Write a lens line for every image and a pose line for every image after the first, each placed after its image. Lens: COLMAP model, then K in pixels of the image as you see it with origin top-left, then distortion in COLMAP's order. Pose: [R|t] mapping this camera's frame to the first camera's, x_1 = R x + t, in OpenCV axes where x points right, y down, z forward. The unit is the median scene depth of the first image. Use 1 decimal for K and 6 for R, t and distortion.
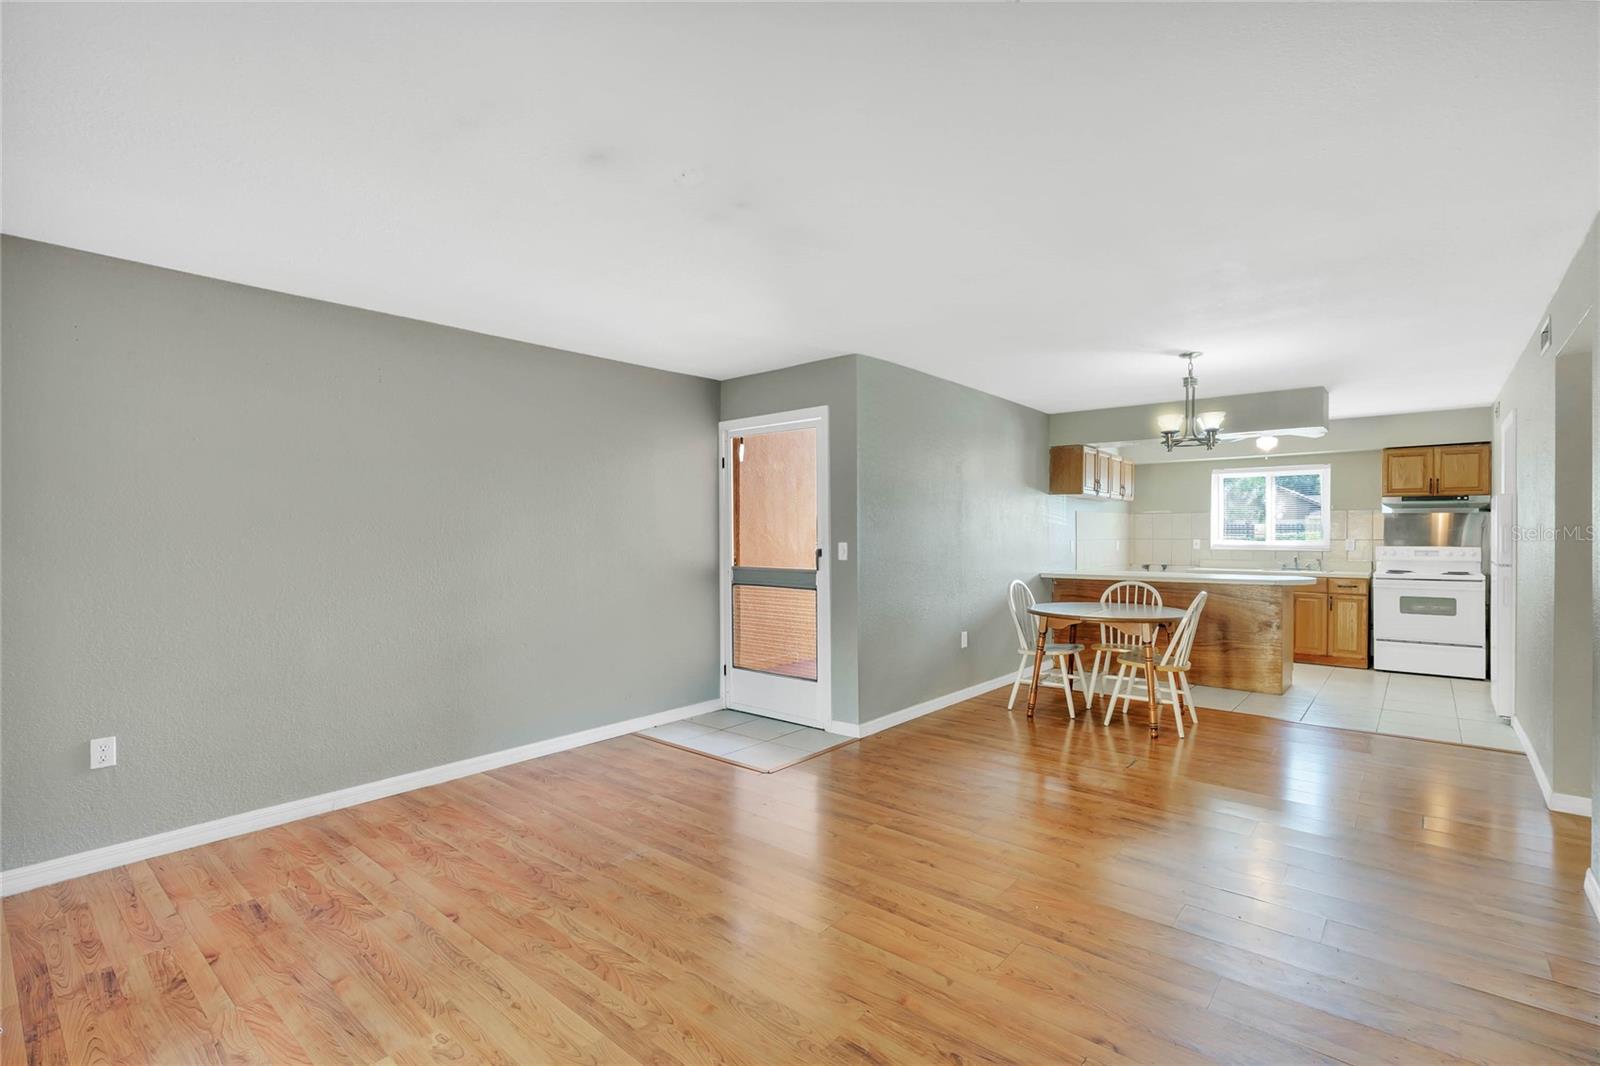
lens RADIAL K [[740.5, 0, 797.6], [0, 740.5, 537.8], [0, 0, 1]] dist [-0.001060, 0.001852]
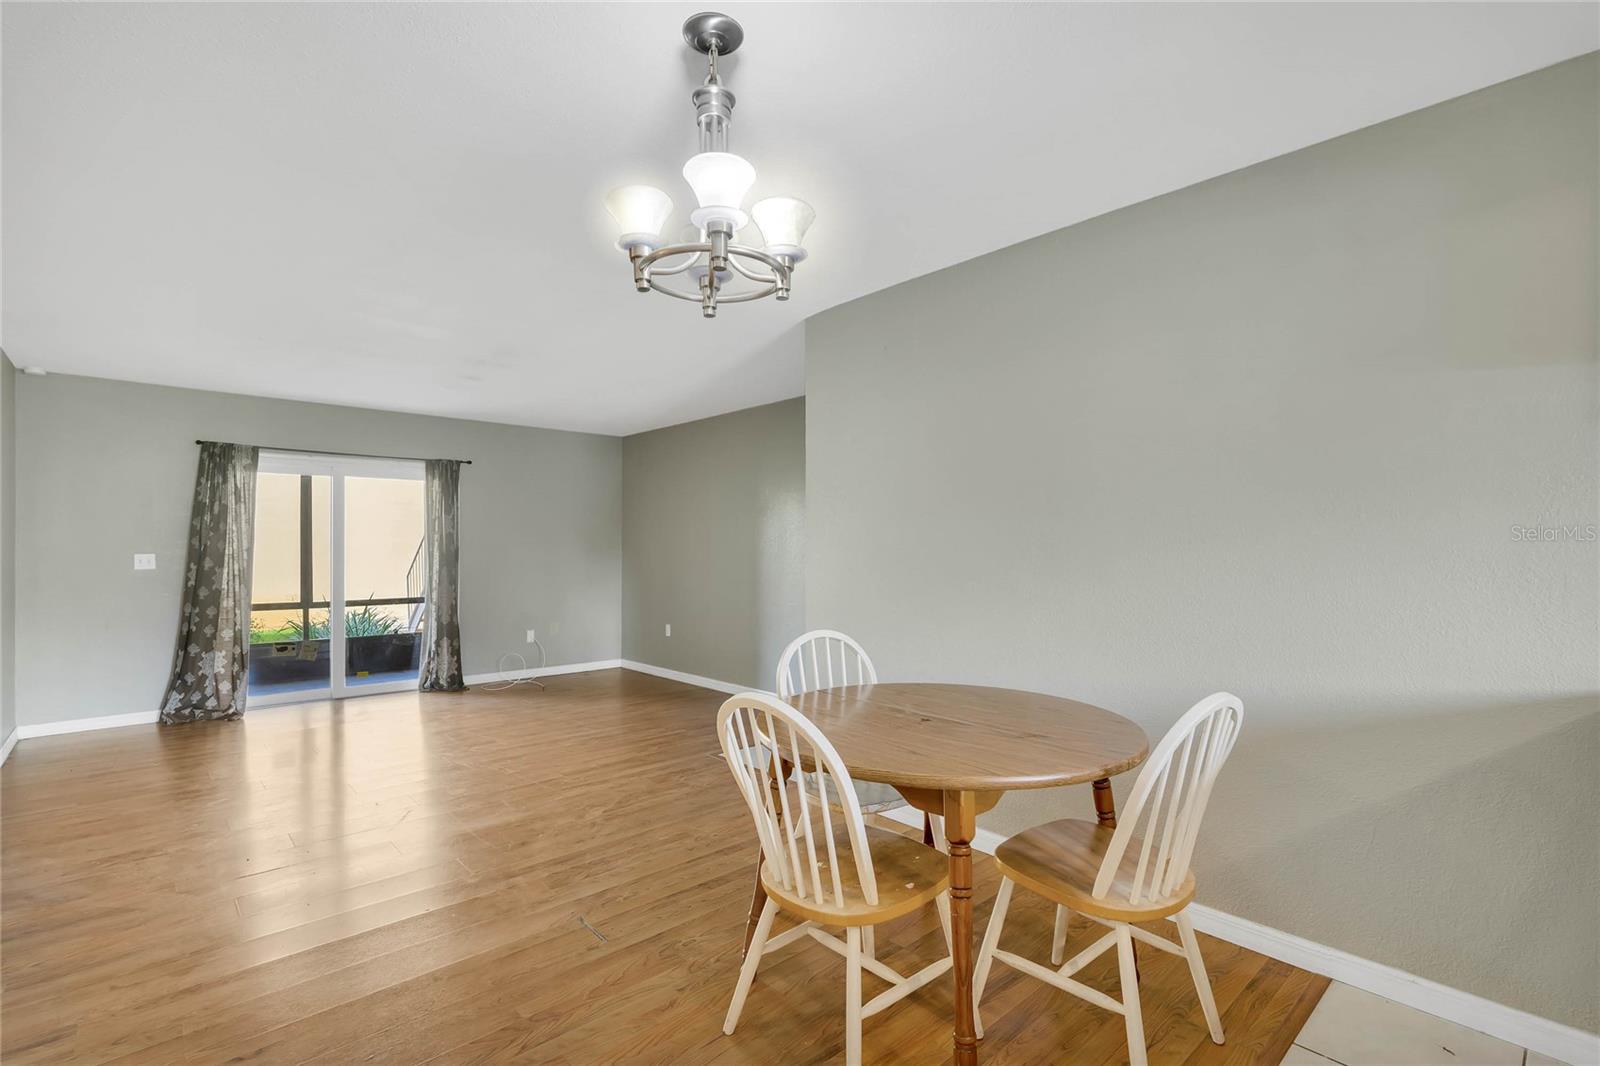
lens RADIAL K [[740.5, 0, 814.2], [0, 740.5, 542.2], [0, 0, 1]] dist [-0.001060, 0.001852]
pose [[-0.125439, -0.000961, -0.992101, 0.665533], [-0.005784, 0.999983, -0.000237, -0.002936], [0.992084, 0.005708, -0.125443, 0.817924]]
